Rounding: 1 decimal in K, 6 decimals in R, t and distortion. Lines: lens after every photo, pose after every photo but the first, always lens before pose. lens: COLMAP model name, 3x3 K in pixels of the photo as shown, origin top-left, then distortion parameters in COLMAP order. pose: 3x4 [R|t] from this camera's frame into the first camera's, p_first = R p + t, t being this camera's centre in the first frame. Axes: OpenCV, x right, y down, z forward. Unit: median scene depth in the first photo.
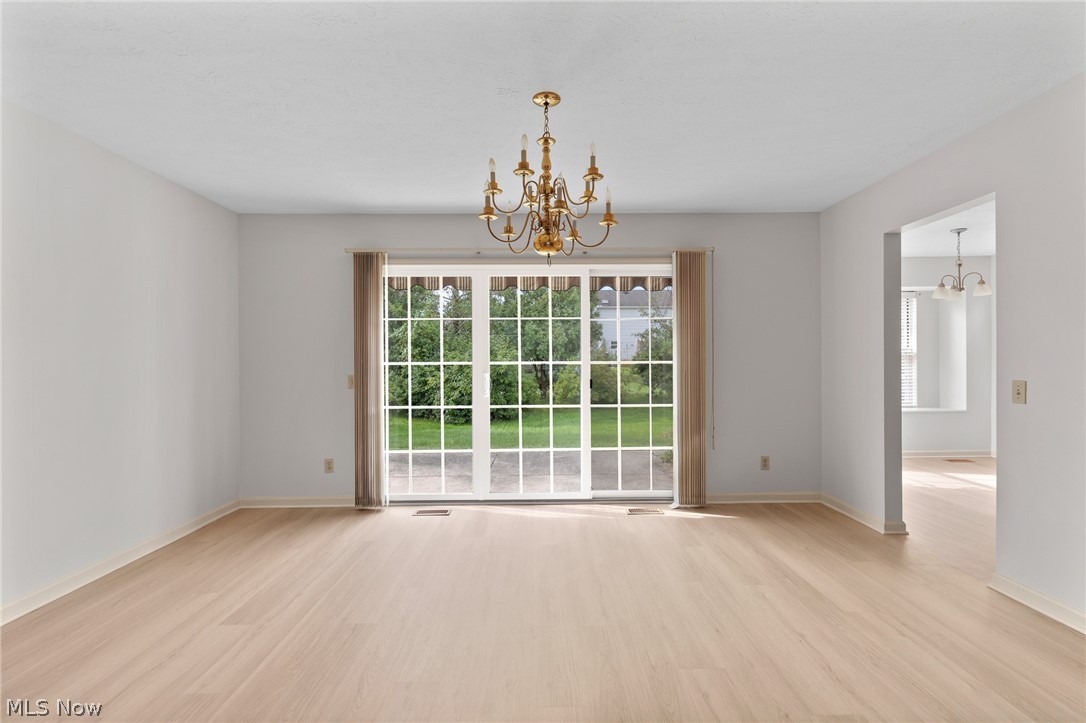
lens RADIAL K [[494.7, 0, 543.0], [0, 494.7, 361.5], [0, 0, 1]] dist [-0.000699, -0.000016]
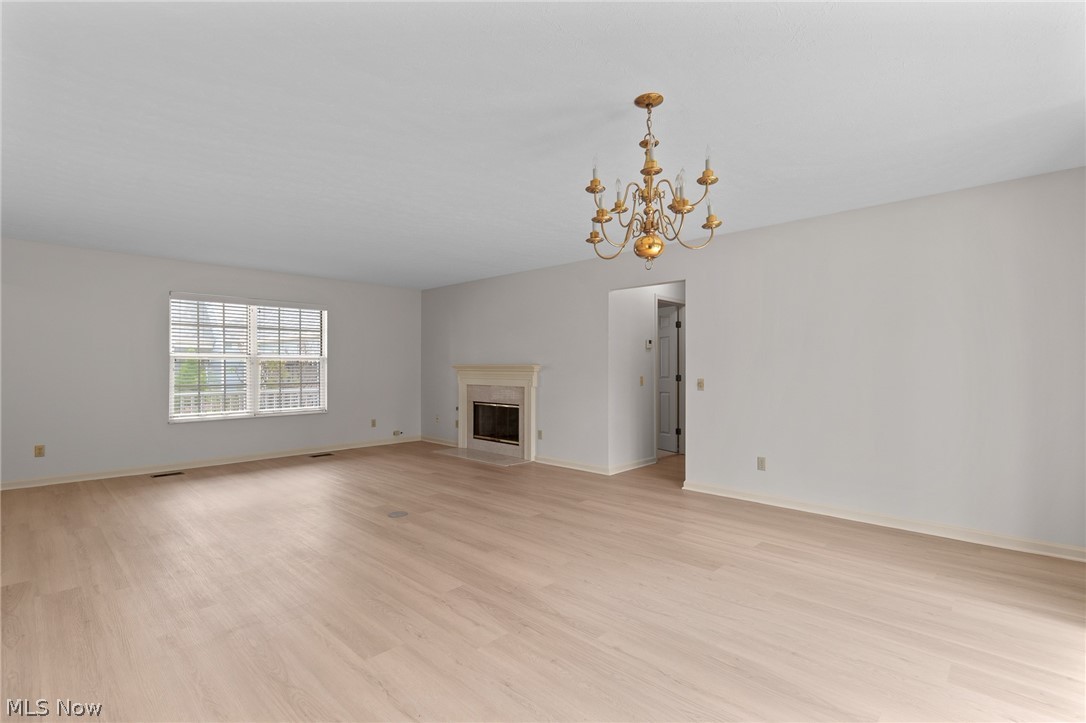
lens RADIAL K [[502.9, 0, 543.0], [0, 502.9, 361.5], [0, 0, 1]] dist [0.000464, -0.000286]
pose [[-0.700998, -0.004368, -0.713150, 0.549516], [0.002987, 0.999954, -0.009061, -0.000263], [0.713157, -0.008482, -0.700953, 0.980538]]
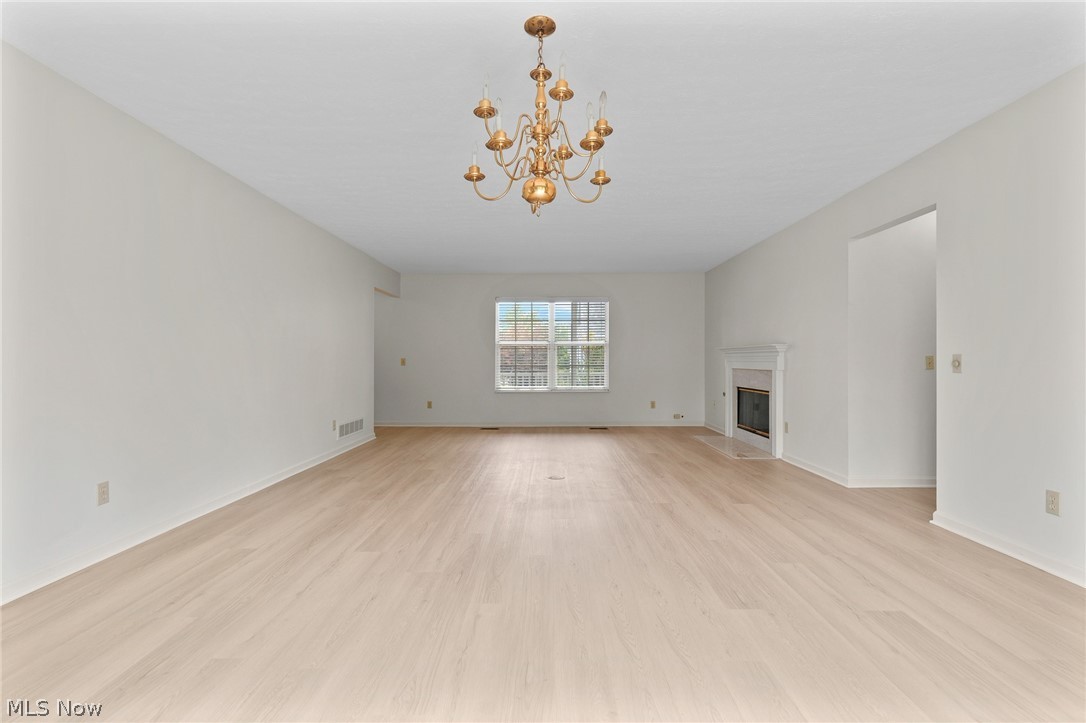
lens RADIAL K [[494.7, 0, 543.0], [0, 494.7, 361.5], [0, 0, 1]] dist [-0.000699, -0.000016]
pose [[-0.999755, 0.007233, 0.020940, -0.008927], [0.007261, 0.999973, 0.001282, 0.039665], [-0.020930, 0.001433, -0.999780, 1.183318]]
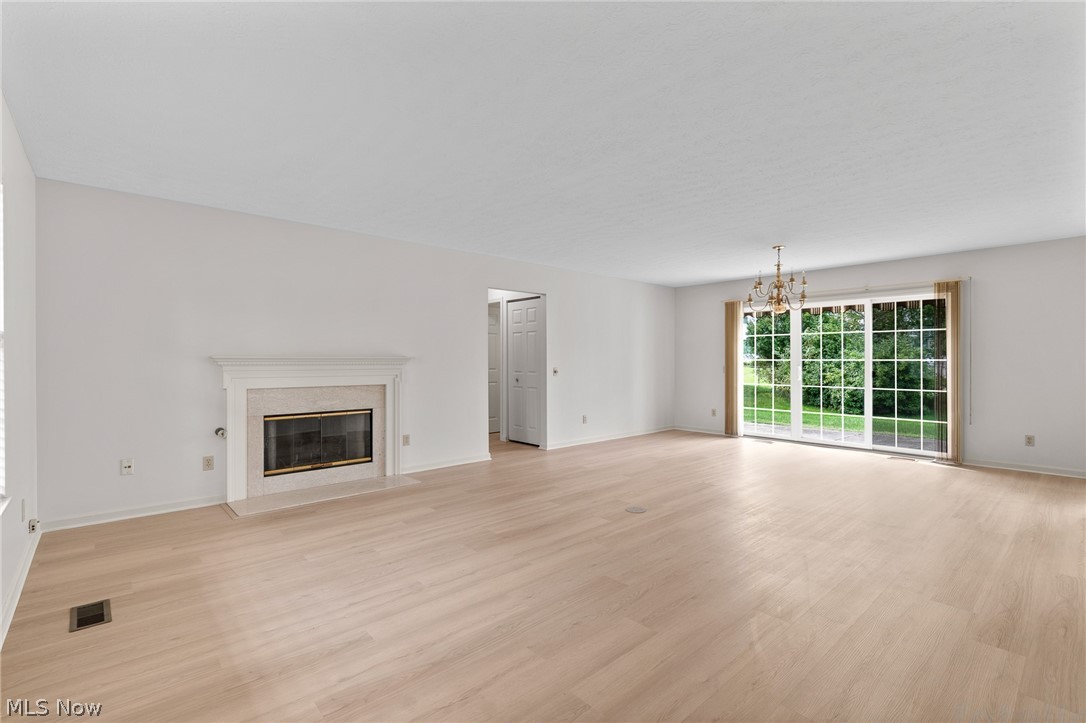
lens RADIAL K [[494.7, 0, 543.0], [0, 494.7, 361.5], [0, 0, 1]] dist [-0.000699, -0.000016]
pose [[0.659929, 0.009860, -0.751263, 0.650412], [-0.003928, 0.999945, 0.009674, -0.005409], [0.751317, -0.003434, 0.659932, -0.874213]]
